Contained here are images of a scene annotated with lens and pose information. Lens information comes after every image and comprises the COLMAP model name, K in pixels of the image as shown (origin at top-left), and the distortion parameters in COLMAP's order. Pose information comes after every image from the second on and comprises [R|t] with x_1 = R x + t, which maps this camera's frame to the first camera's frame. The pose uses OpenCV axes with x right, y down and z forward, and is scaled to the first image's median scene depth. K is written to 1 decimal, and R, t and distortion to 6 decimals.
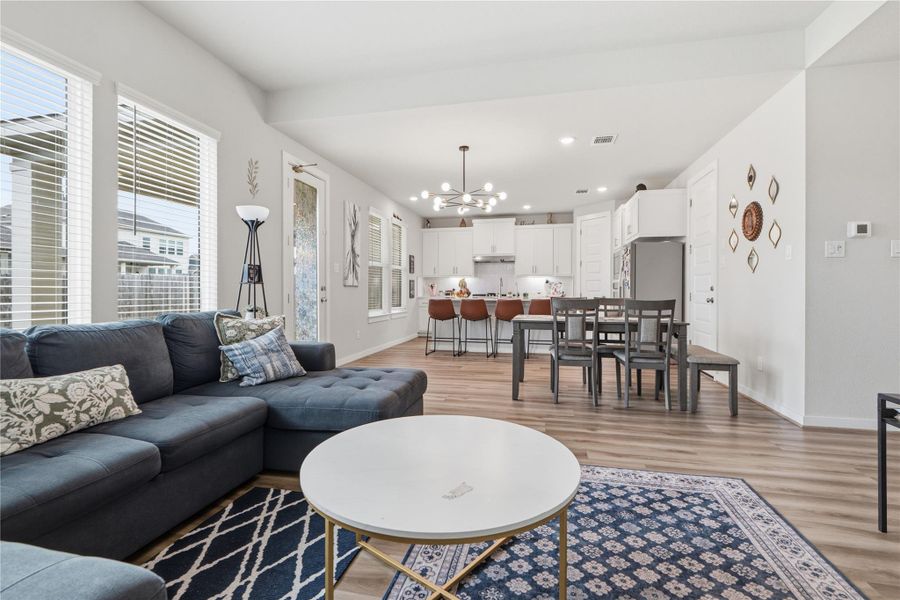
lens RADIAL K [[421.6, 0, 448.4], [0, 421.6, 290.5], [0, 0, 1]] dist [-0.000338, 0.000383]
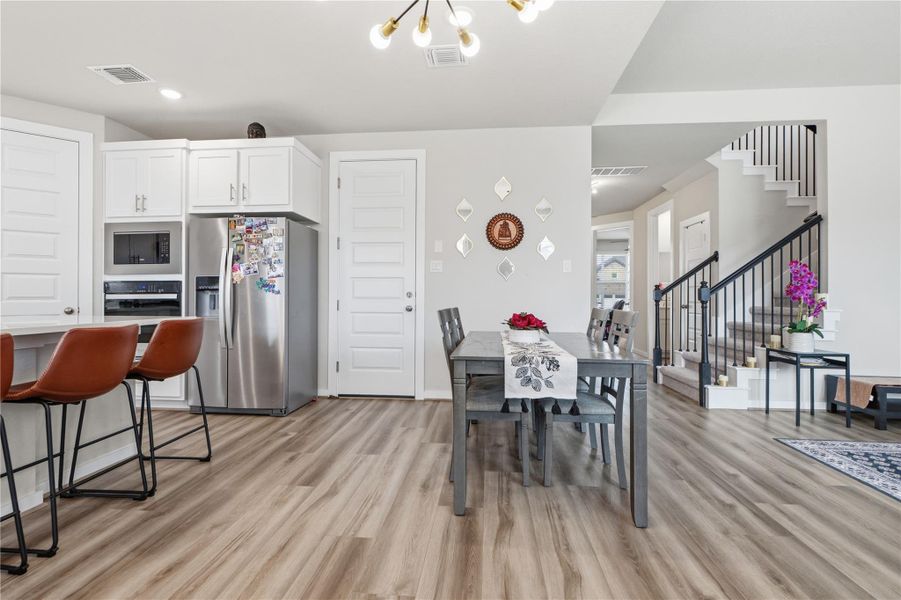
lens RADIAL K [[418.5, 0, 450.9], [0, 418.5, 292.6], [0, 0, 1]] dist [-0.002134, 0.000225]
pose [[-0.125636, 0.010243, 0.992024, -0.232360], [-0.001379, 0.999944, -0.010499, -0.000383], [-0.992075, -0.002687, -0.125615, 1.020986]]
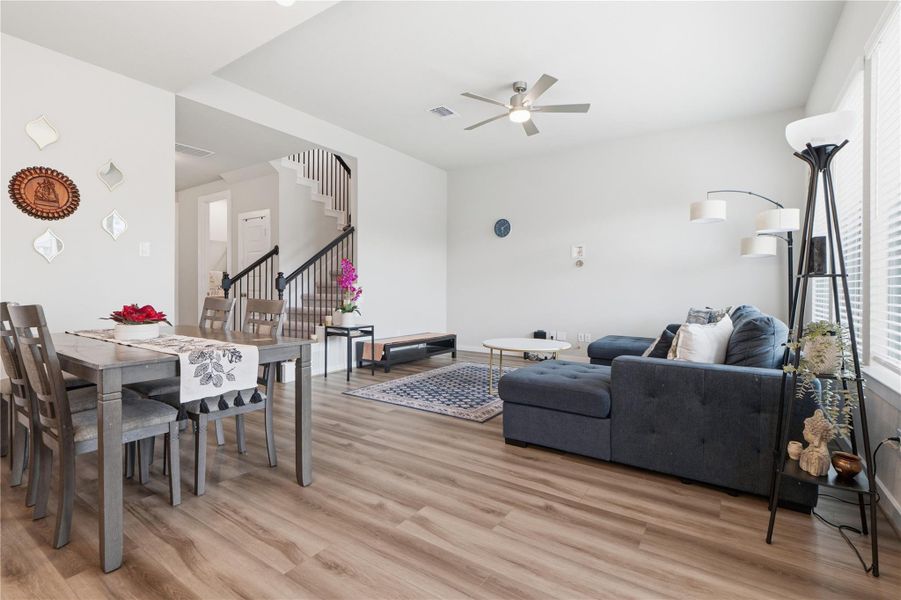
lens RADIAL K [[418.5, 0, 450.9], [0, 418.5, 292.6], [0, 0, 1]] dist [-0.002134, 0.000225]
pose [[-0.929561, -0.007931, 0.368582, -0.176136], [-0.003179, 0.999904, 0.013498, -0.000174], [-0.368654, 0.011375, -0.929497, 1.150942]]
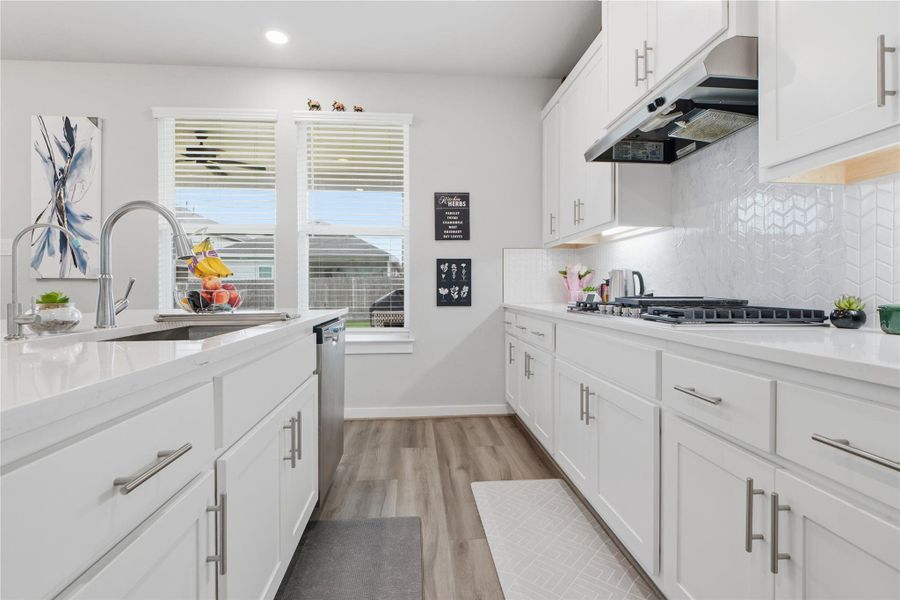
lens RADIAL K [[421.6, 0, 448.4], [0, 421.6, 290.5], [0, 0, 1]] dist [-0.000338, 0.000383]
pose [[0.295936, 0.005518, -0.955192, 0.483358], [0.004638, 0.999963, 0.007213, 0.001820], [0.955197, -0.006565, 0.295899, 1.585944]]
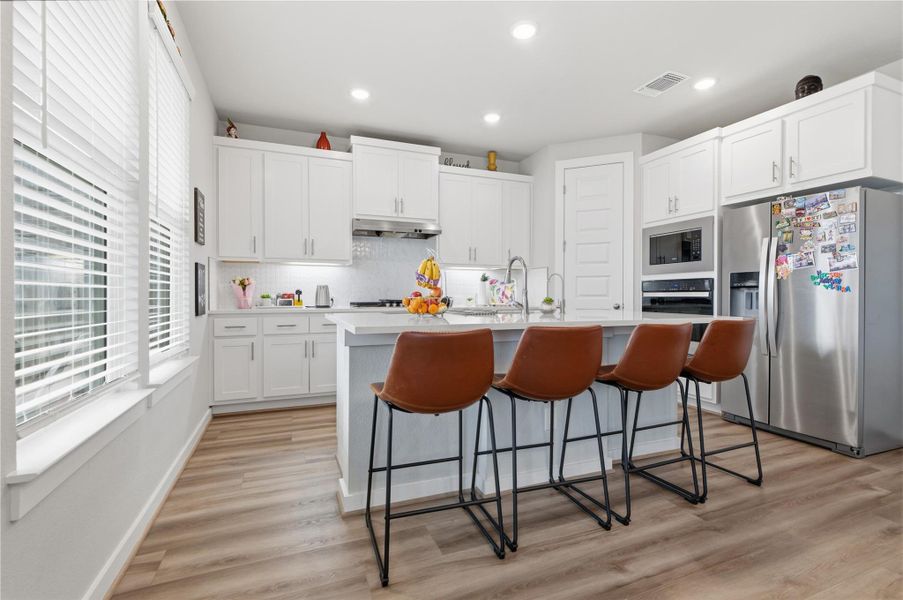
lens RADIAL K [[413.4, 0, 450.5], [0, 413.4, 299.7], [0, 0, 1]] dist [-0.003851, -0.000542]
pose [[0.821485, -0.005186, 0.570207, -0.199641], [-0.002695, 0.999912, 0.012978, 0.000037], [-0.570224, -0.012198, 0.821399, 1.082505]]
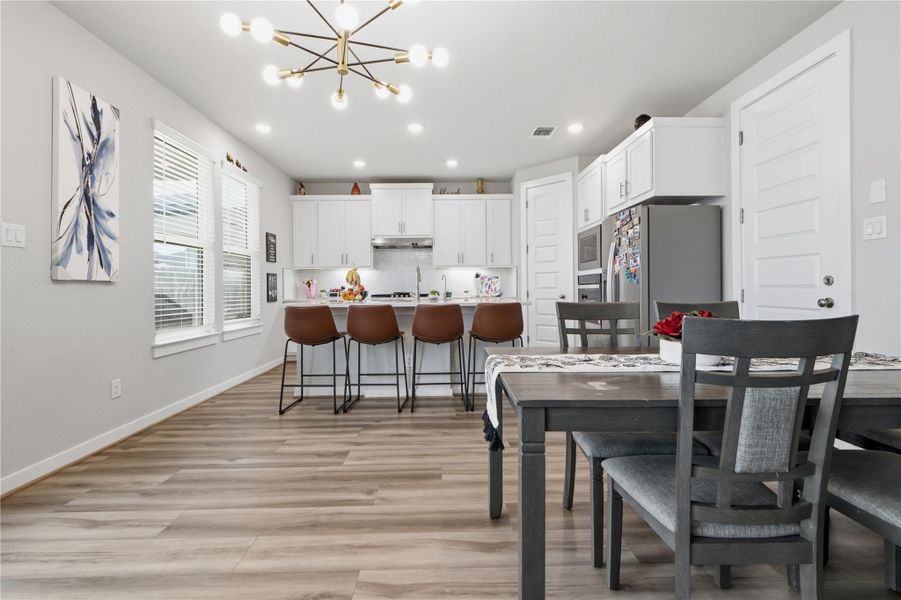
lens RADIAL K [[415.7, 0, 452.2], [0, 415.7, 289.8], [0, 0, 1]] dist [-0.002517, -0.000540]
pose [[0.969579, -0.010898, 0.244536, 0.038583], [0.010193, 0.999939, 0.004150, 0.000089], [-0.244567, -0.001531, 0.969631, 0.606712]]
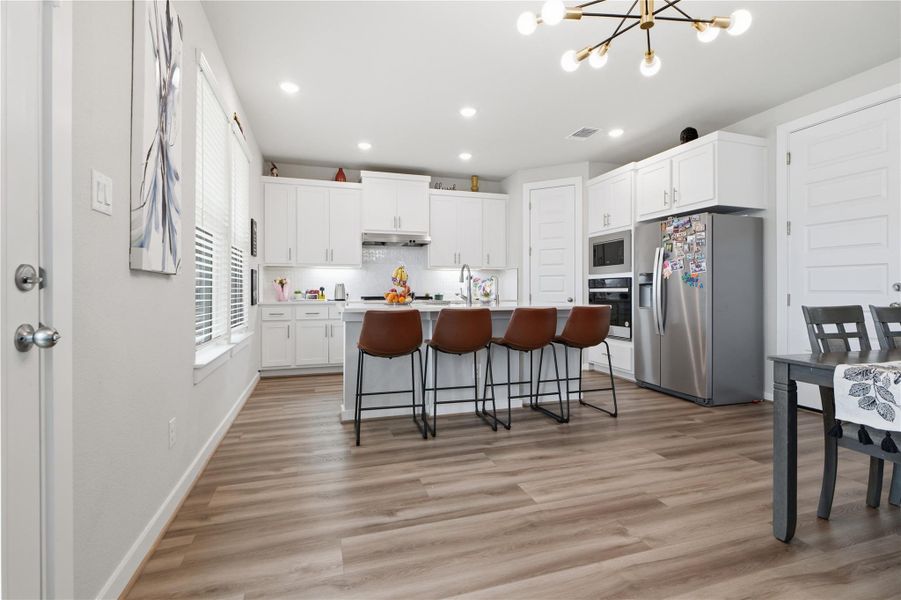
lens RADIAL K [[418.5, 0, 450.9], [0, 418.5, 292.6], [0, 0, 1]] dist [-0.002134, 0.000225]
pose [[0.861060, -0.002321, 0.508497, -0.248236], [-0.000437, 0.999986, 0.005305, 0.000321], [-0.508502, -0.004790, 0.861047, 0.804640]]
